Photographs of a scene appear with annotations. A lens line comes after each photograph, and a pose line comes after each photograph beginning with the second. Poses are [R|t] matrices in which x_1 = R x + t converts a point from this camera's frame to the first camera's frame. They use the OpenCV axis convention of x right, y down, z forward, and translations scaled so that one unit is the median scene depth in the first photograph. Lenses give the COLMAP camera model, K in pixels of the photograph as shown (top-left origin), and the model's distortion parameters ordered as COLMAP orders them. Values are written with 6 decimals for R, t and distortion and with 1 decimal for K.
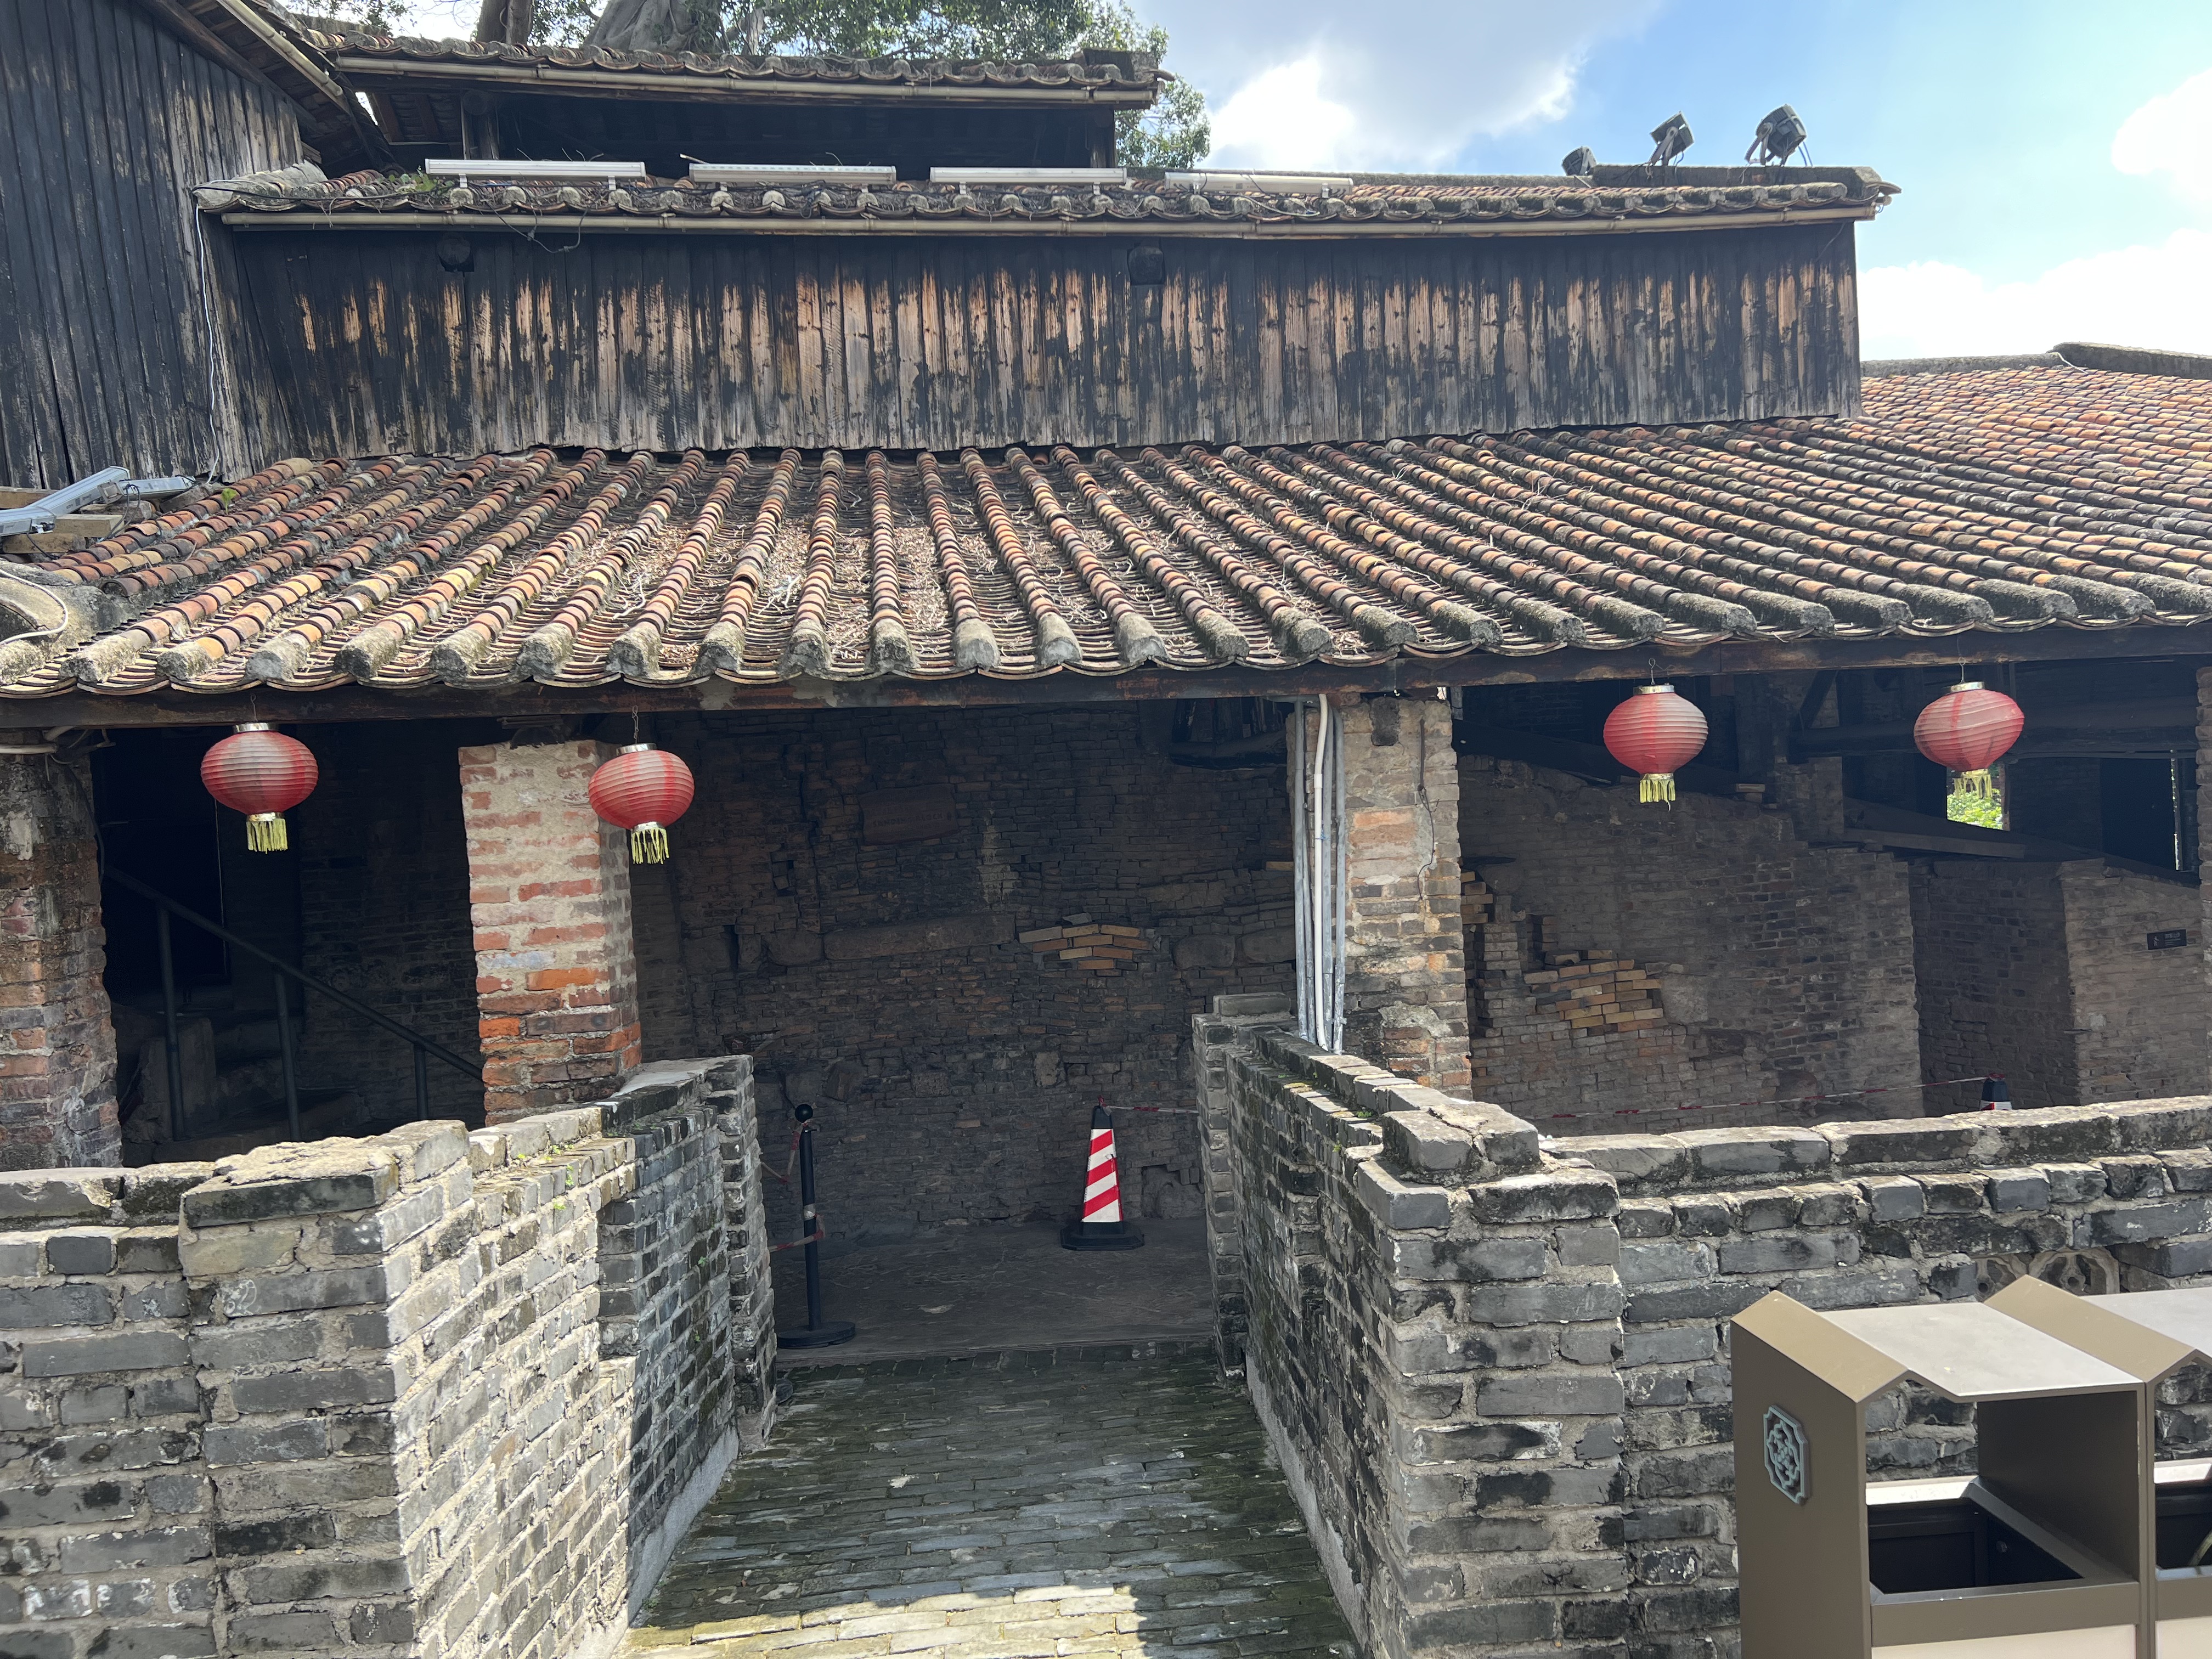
lens RADIAL K [[1625.1, 0, 1106.0], [0, 1625.1, 829.5], [0, 0, 1]] dist [0.057994, -0.079538]
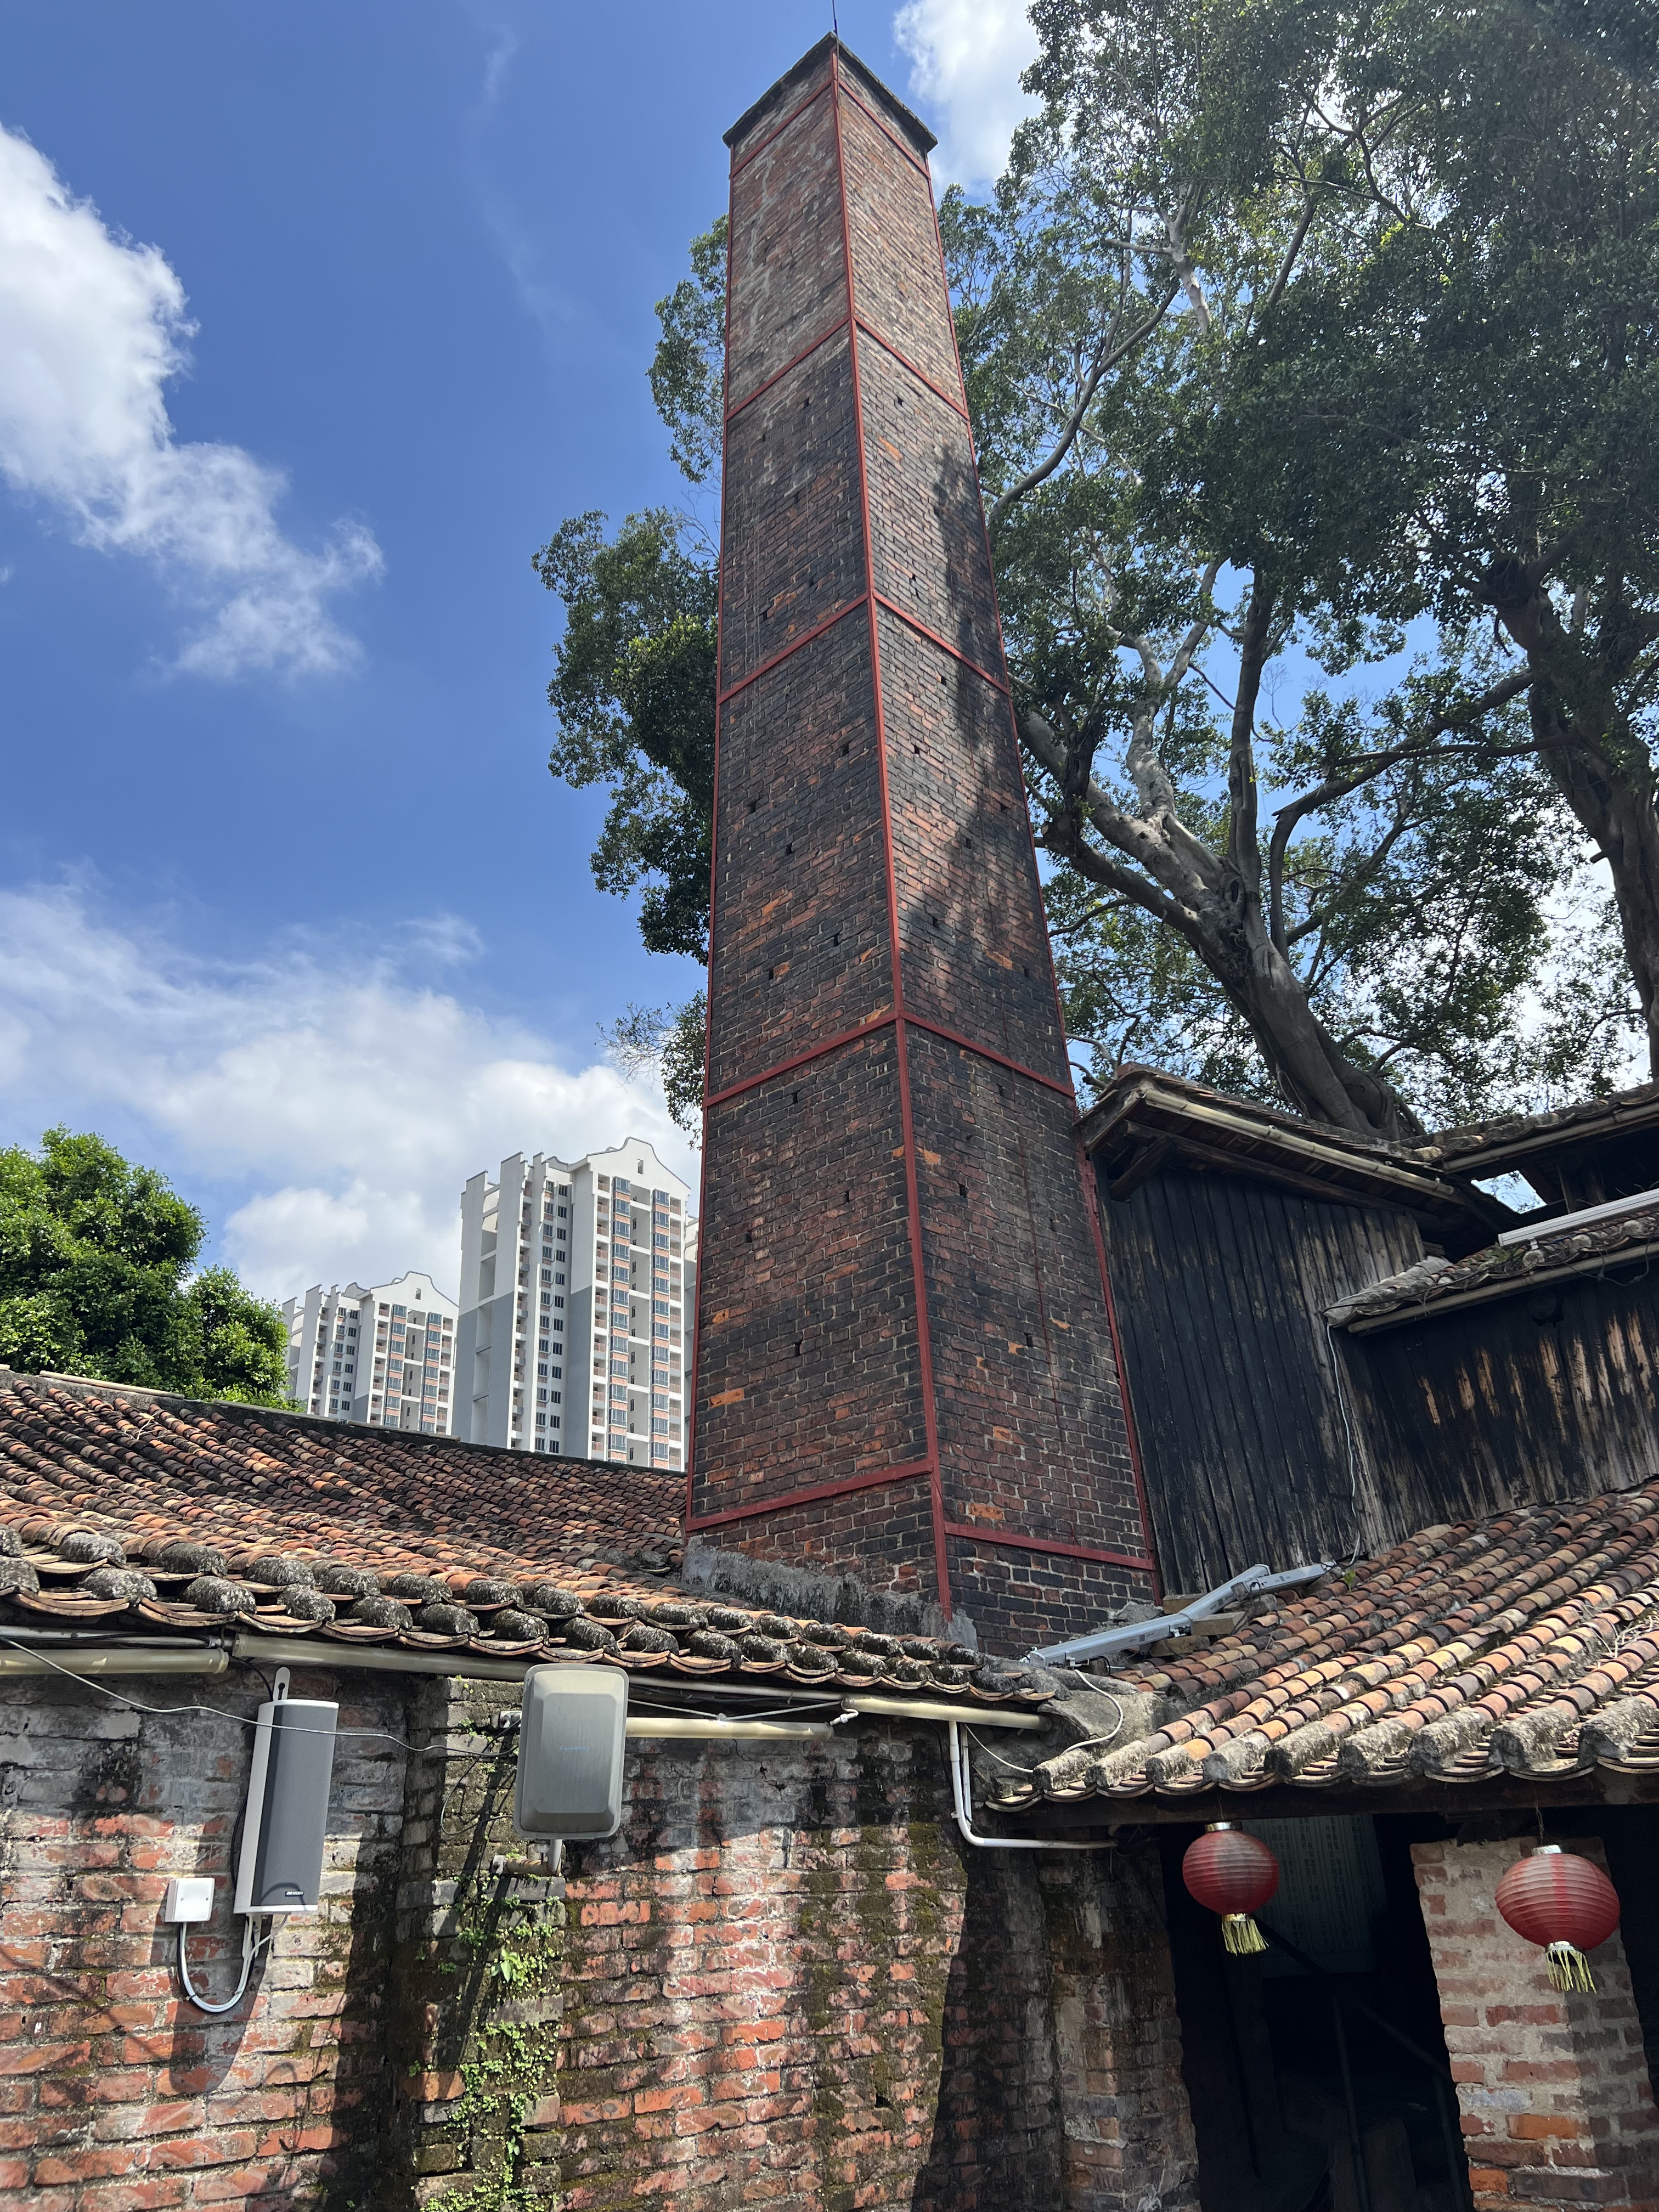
lens RADIAL K [[1625.1, 0, 862.4], [0, 1625.1, 1133.6], [0, 0, 1]] dist [0.057994, -0.079538]
pose [[0.590118, -0.315330, -0.743188, 0.270425], [-0.017069, 0.915486, -0.401988, -0.037348], [0.807137, 0.249906, 0.534862, 0.089543]]
